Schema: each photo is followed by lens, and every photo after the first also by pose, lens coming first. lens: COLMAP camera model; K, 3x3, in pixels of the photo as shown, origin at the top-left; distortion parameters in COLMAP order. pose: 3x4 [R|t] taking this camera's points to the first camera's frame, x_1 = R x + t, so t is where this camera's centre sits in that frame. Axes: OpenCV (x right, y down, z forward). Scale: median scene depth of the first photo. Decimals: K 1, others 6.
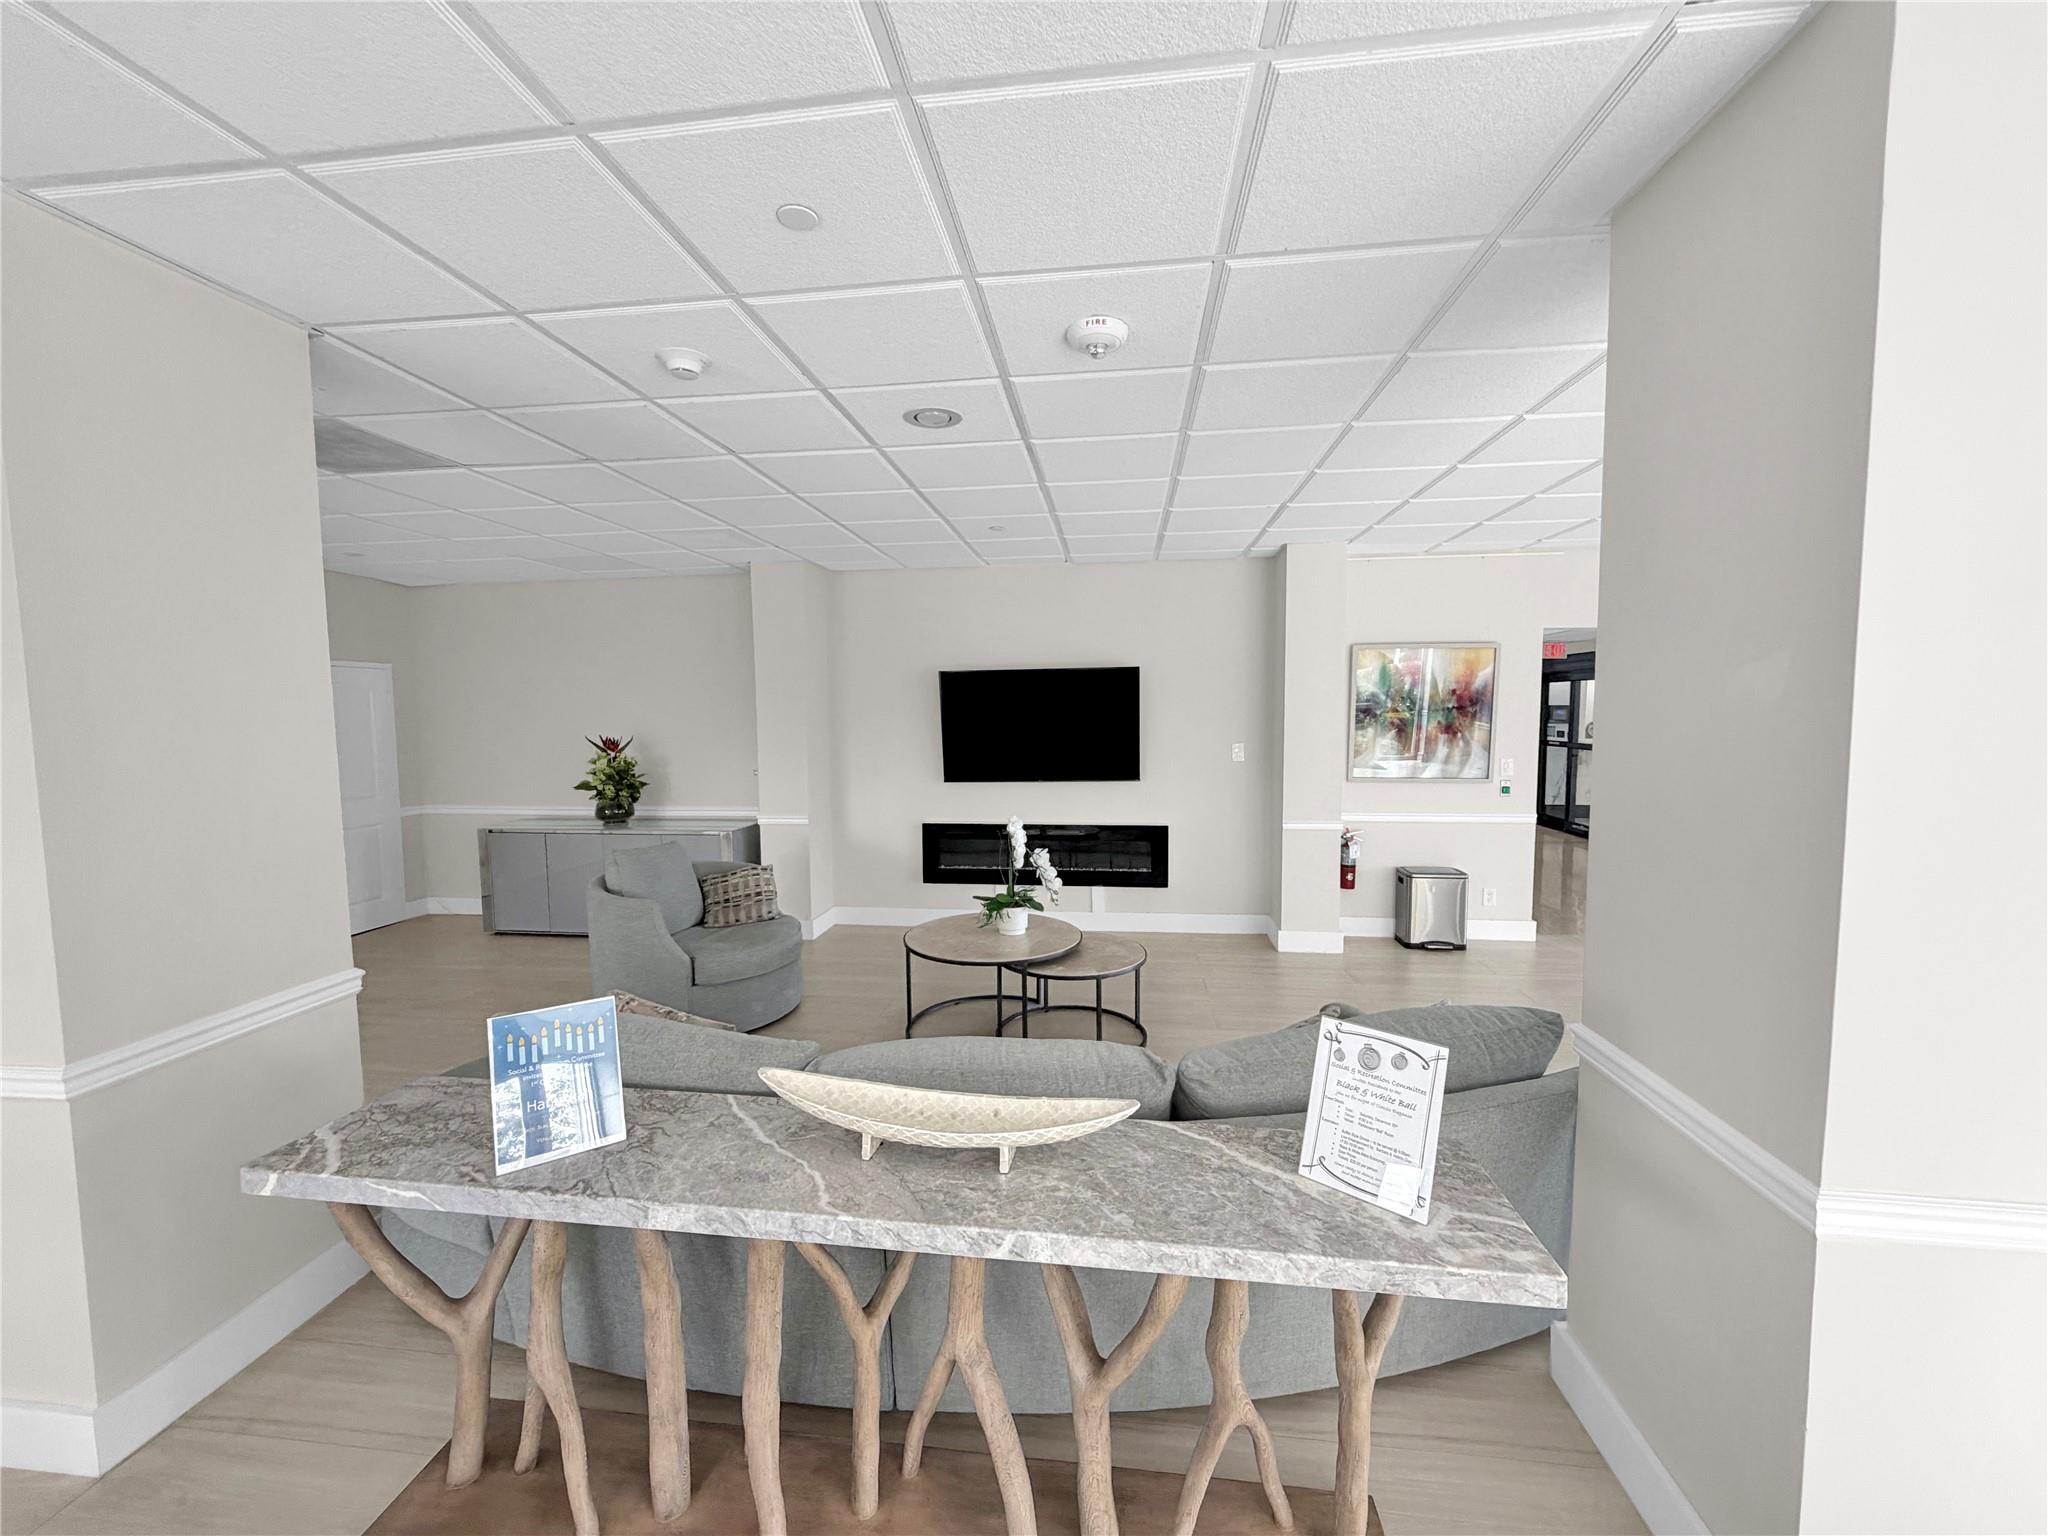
lens RADIAL K [[815.1, 0, 1018.9], [0, 815.1, 770.1], [0, 0, 1]] dist [0.001295, -0.000430]
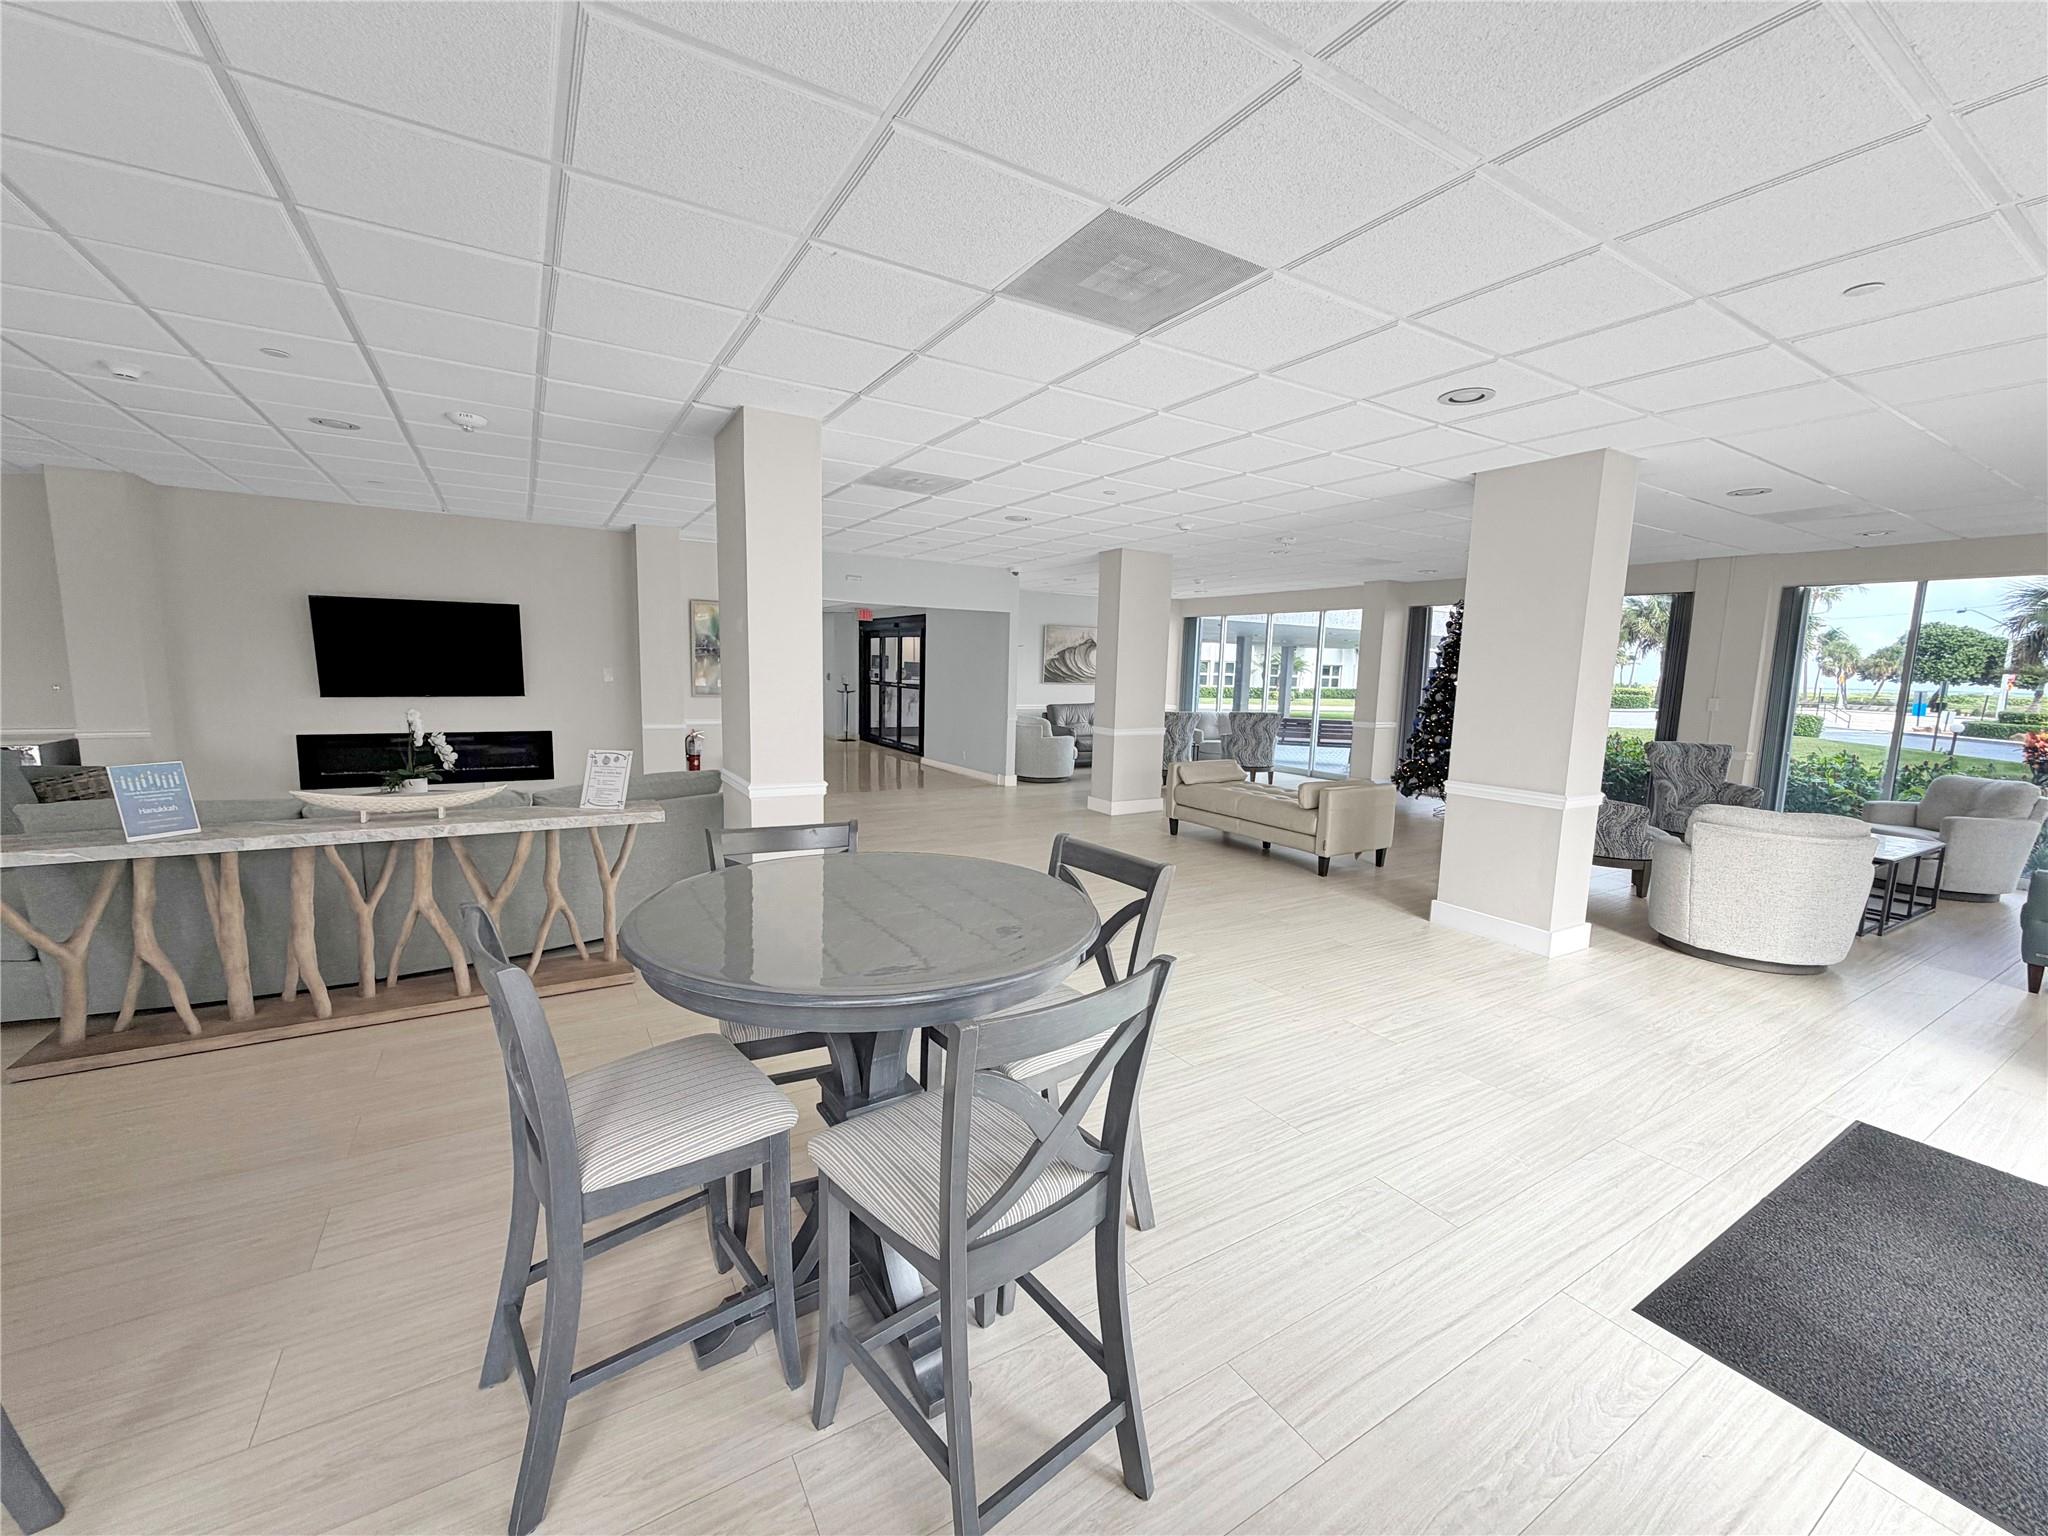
lens RADIAL K [[815.1, 0, 1017.2], [0, 815.1, 771.3], [0, 0, 1]] dist [0.001295, -0.000430]
pose [[0.784100, -0.050555, 0.618572, -0.044131], [0.012245, 0.997743, 0.066024, 0.059888], [-0.620514, -0.044195, 0.782949, -0.504437]]
